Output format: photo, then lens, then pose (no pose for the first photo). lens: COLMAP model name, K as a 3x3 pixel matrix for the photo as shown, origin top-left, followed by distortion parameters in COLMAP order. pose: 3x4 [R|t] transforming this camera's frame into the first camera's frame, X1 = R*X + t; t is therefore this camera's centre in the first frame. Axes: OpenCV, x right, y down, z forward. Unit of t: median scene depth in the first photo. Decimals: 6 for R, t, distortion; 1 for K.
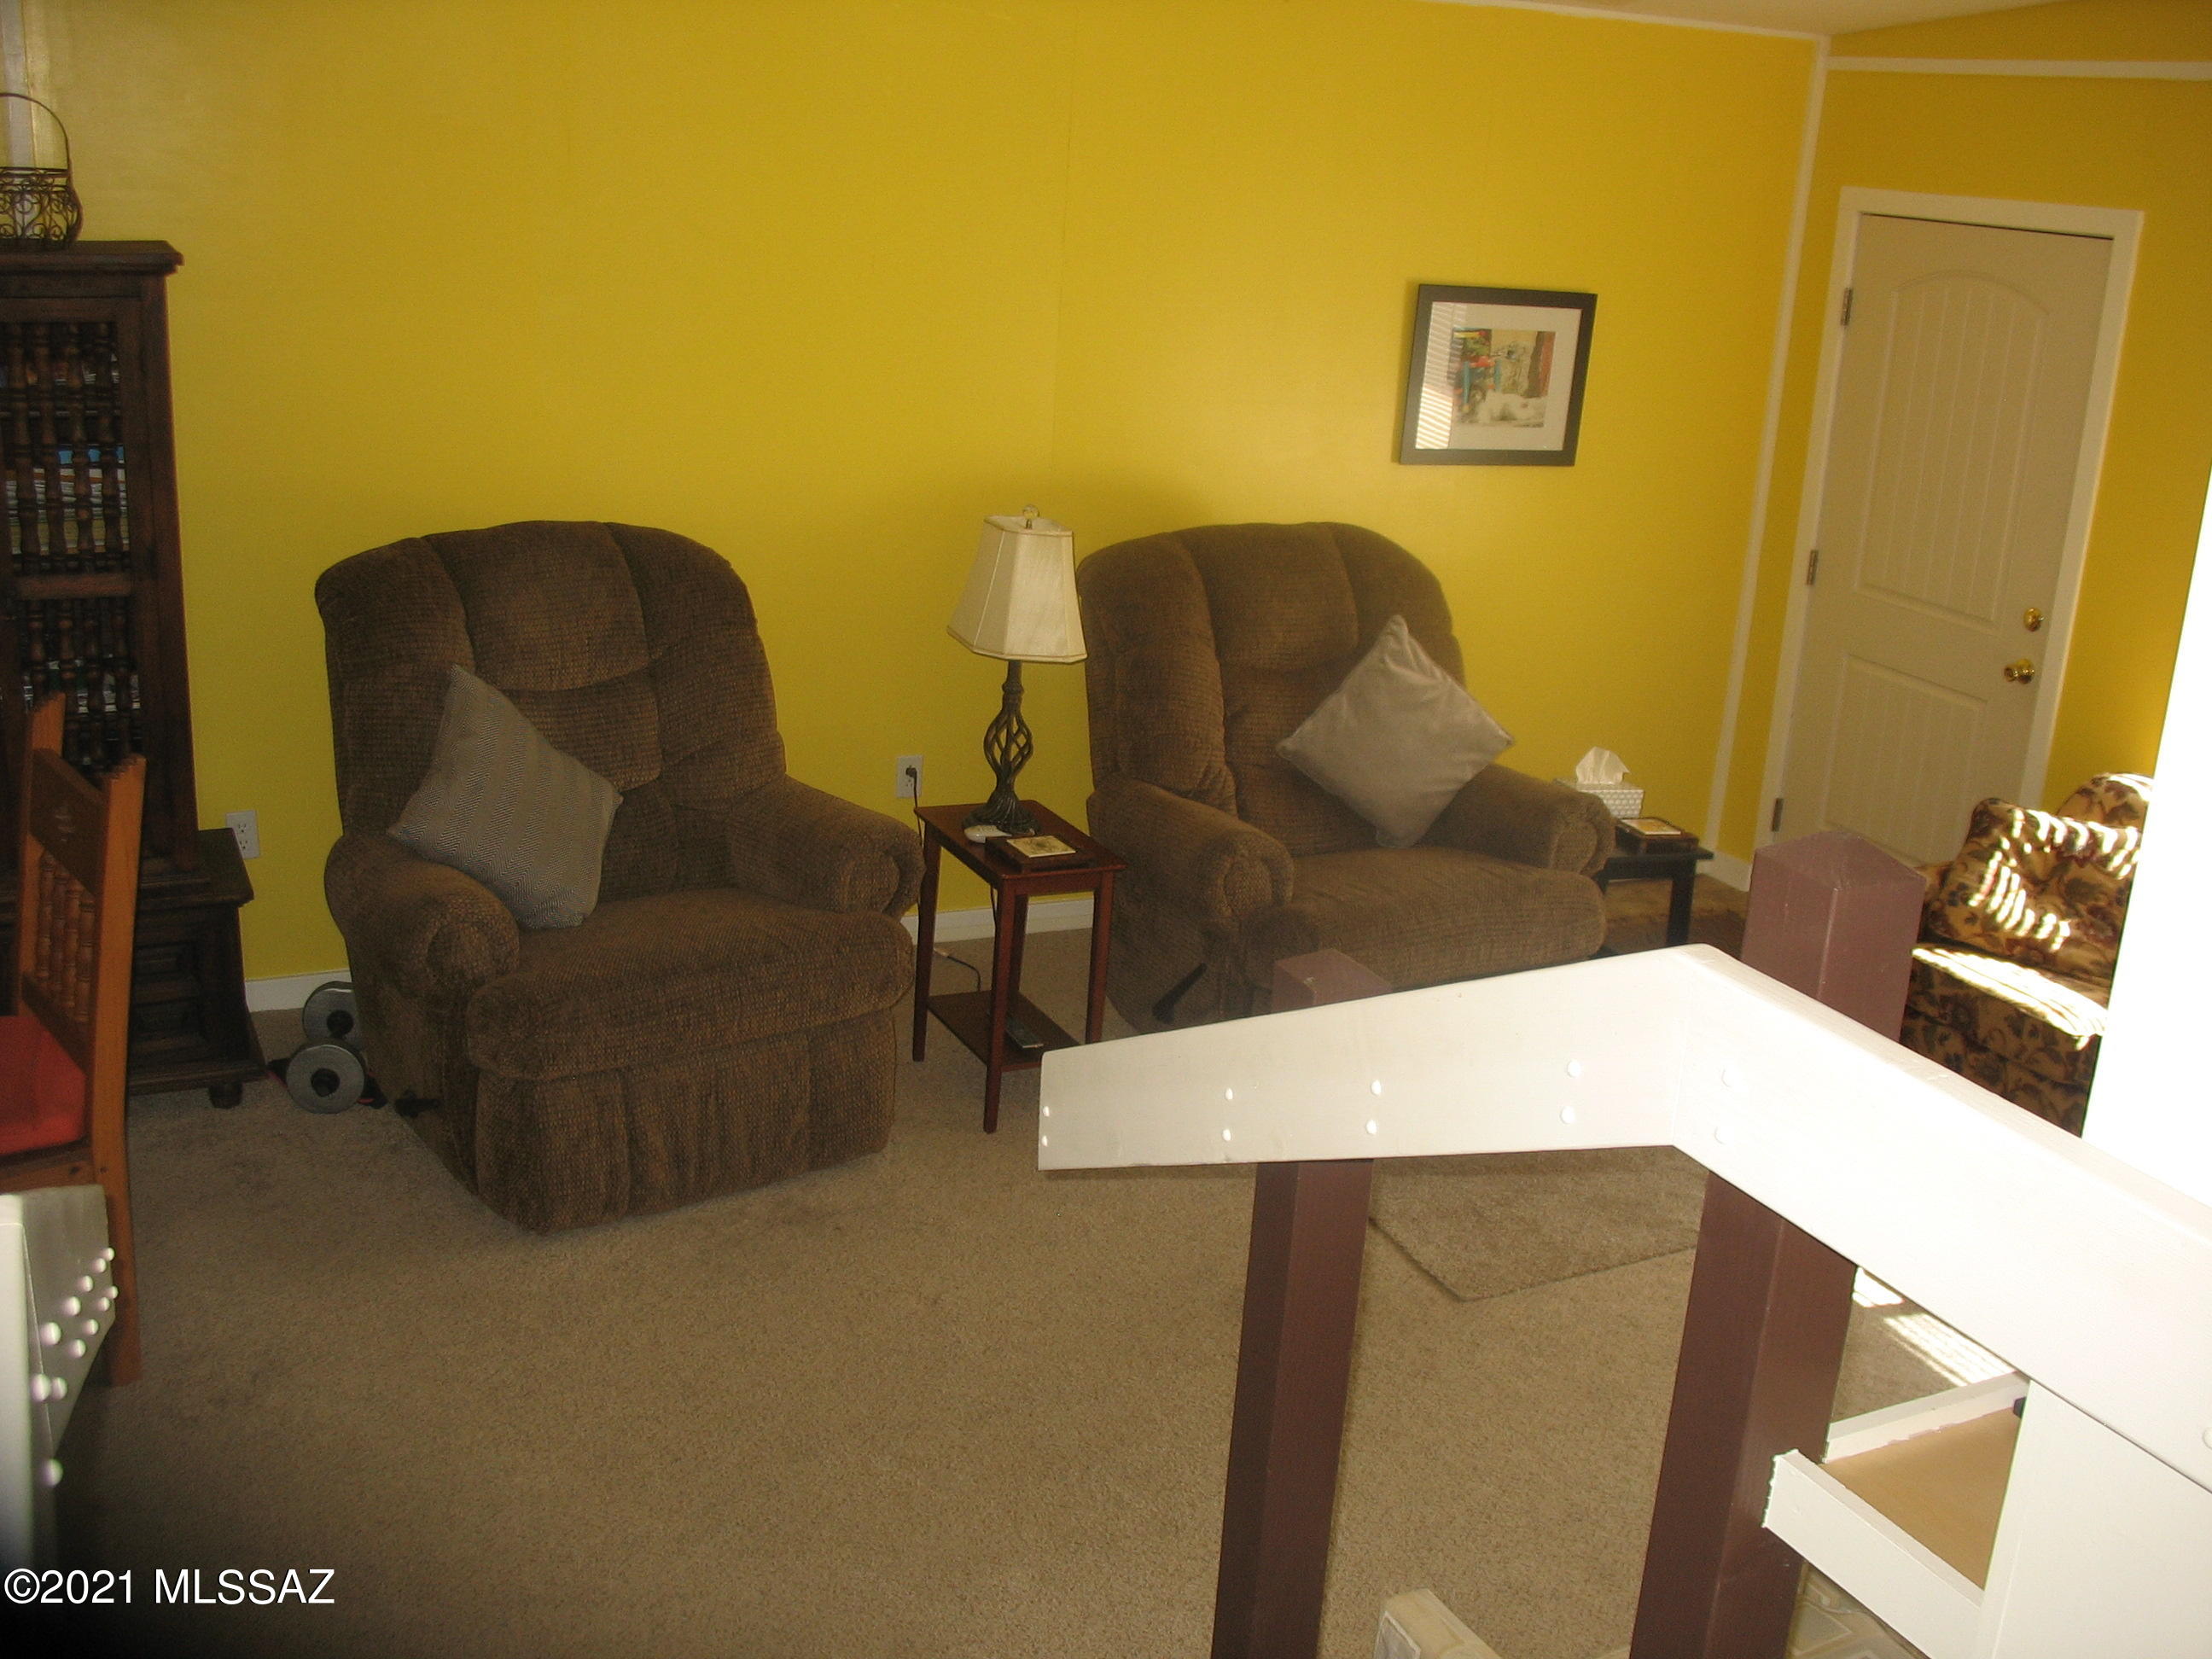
lens RADIAL K [[2259.3, 0, 1106.0], [0, 2259.3, 829.5], [0, 0, 1]] dist [-0.187960, 0.178756]
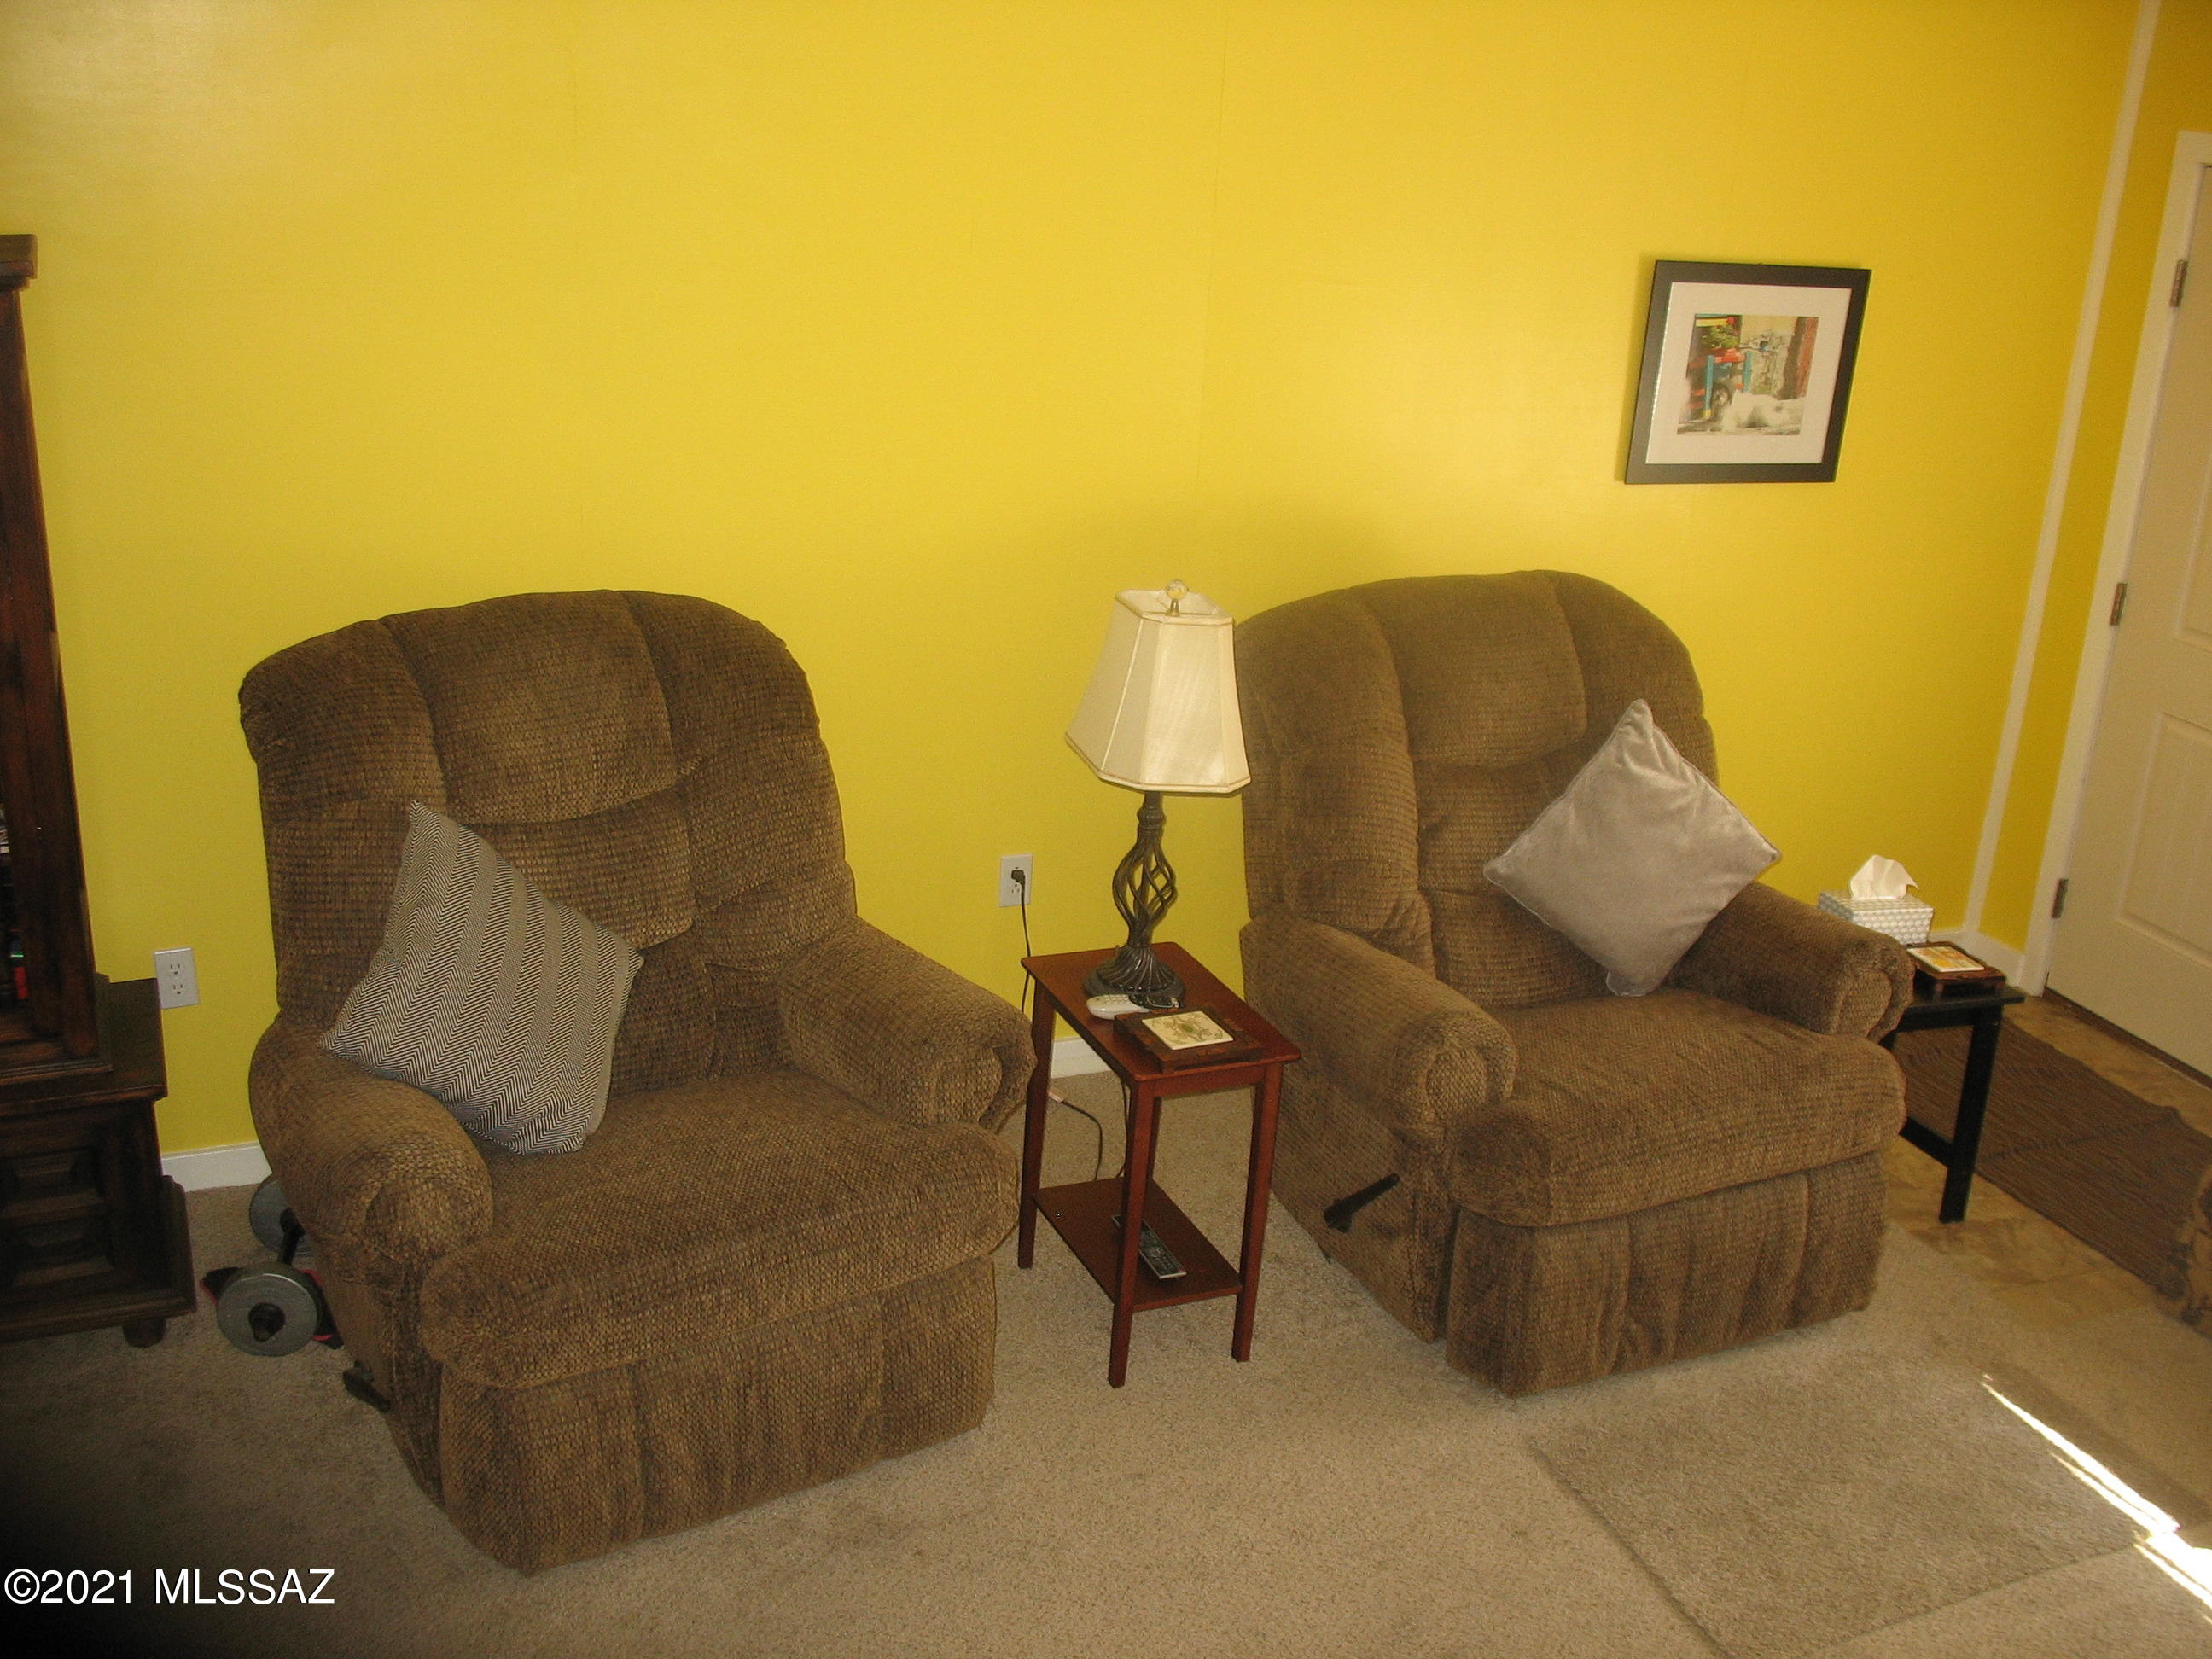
lens RADIAL K [[2259.3, 0, 1106.0], [0, 2259.3, 829.5], [0, 0, 1]] dist [-0.187960, 0.178756]
pose [[0.998876, 0.009014, -0.046530, -0.020855], [-0.006953, 0.998995, 0.044269, -0.091281], [0.046882, -0.043895, 0.997935, 0.234867]]
